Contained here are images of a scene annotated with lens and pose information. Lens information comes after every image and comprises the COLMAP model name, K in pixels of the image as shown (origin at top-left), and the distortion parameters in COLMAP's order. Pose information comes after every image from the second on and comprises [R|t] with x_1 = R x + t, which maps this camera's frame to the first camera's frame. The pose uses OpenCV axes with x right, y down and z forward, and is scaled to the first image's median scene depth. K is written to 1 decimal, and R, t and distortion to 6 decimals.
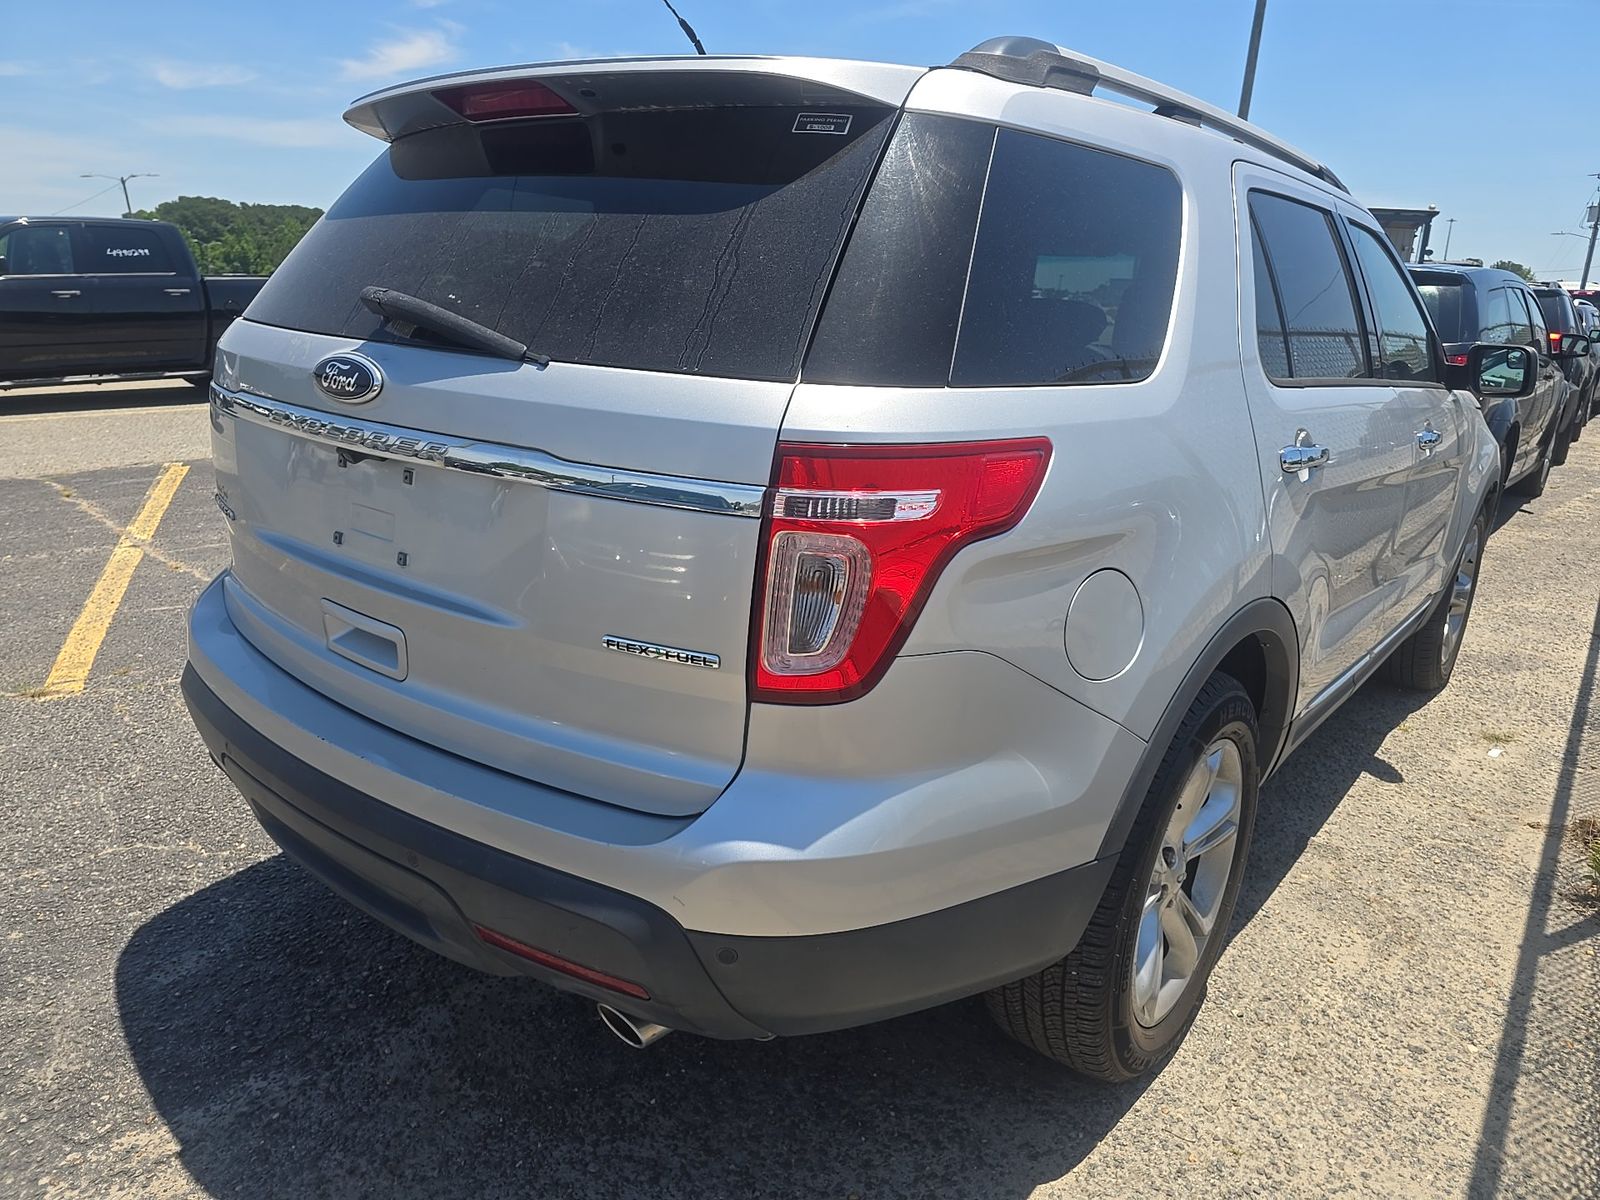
lens RADIAL K [[1106.3, 0, 800.0], [0, 1106.3, 600.0], [0, 0, 1]] dist [0.036193, 0.001743]
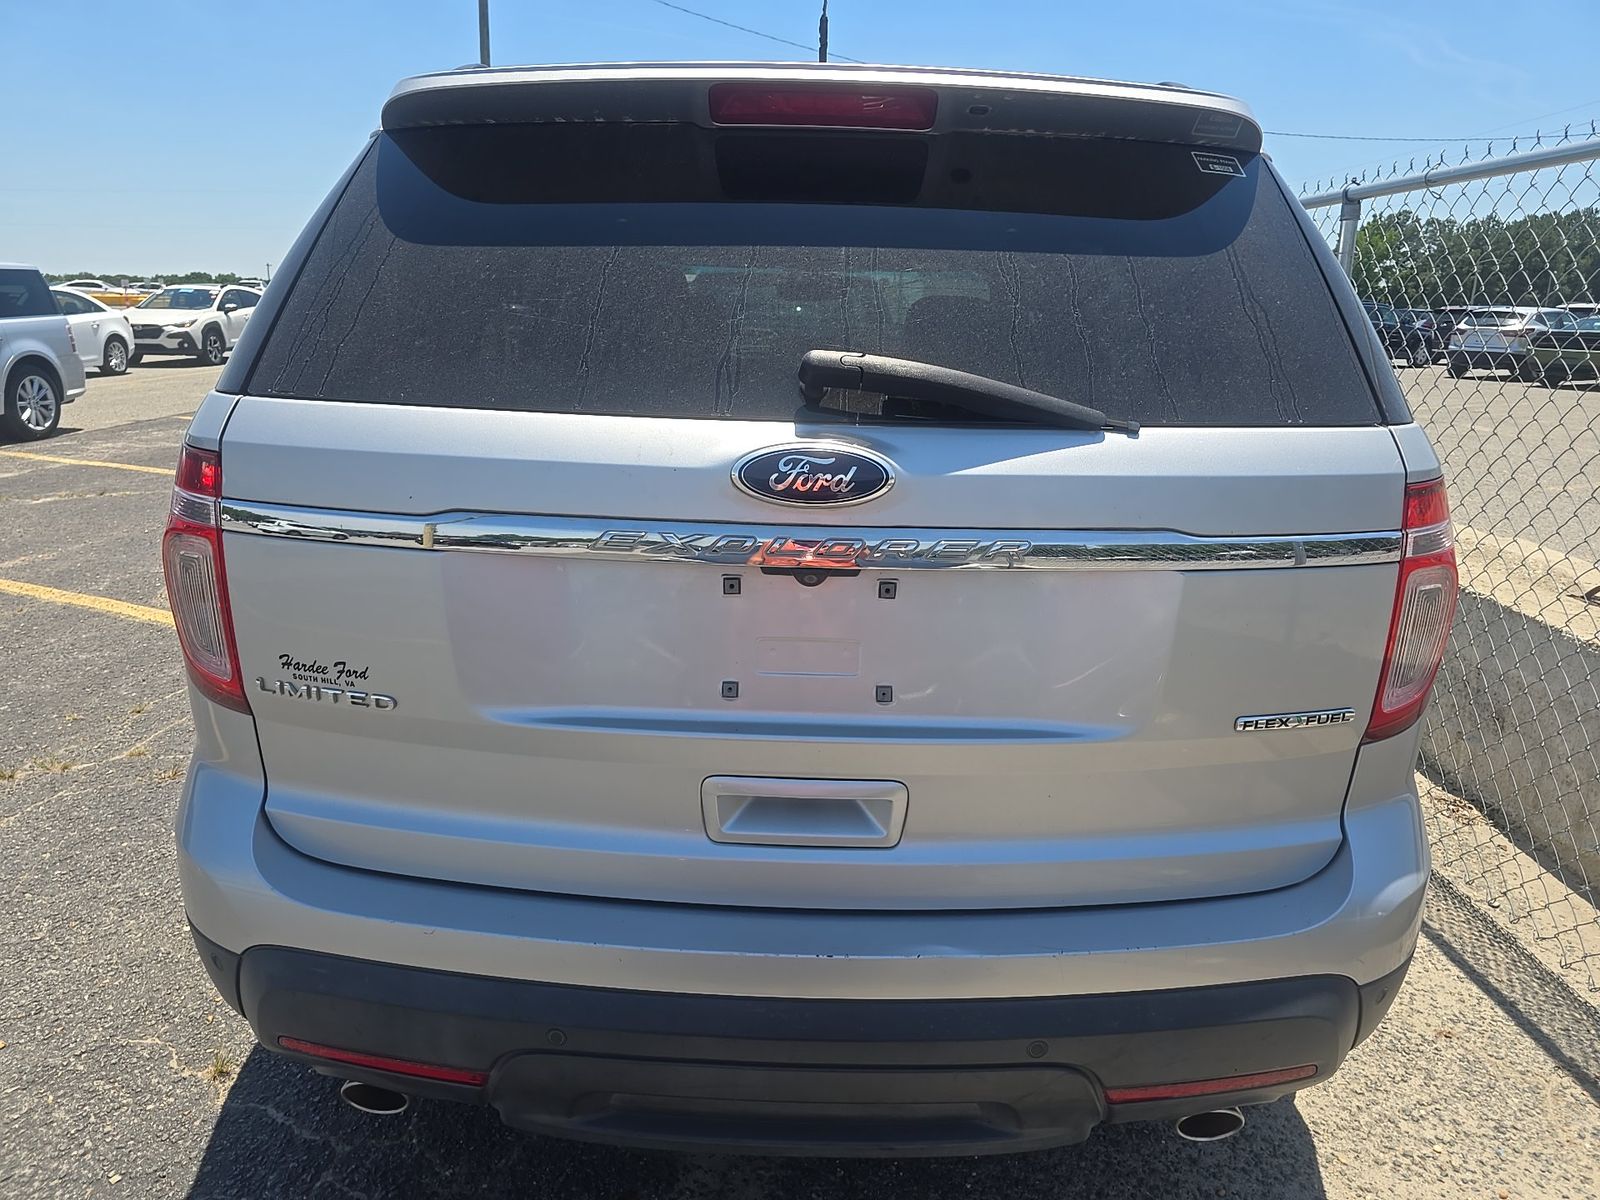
lens RADIAL K [[1106.3, 0, 800.0], [0, 1106.3, 600.0], [0, 0, 1]] dist [0.036193, 0.001743]
pose [[0.777024, -0.185333, 0.601570, -0.958942], [0.182562, 0.980949, 0.066405, -0.184364], [-0.602417, 0.058225, 0.796055, 0.462416]]
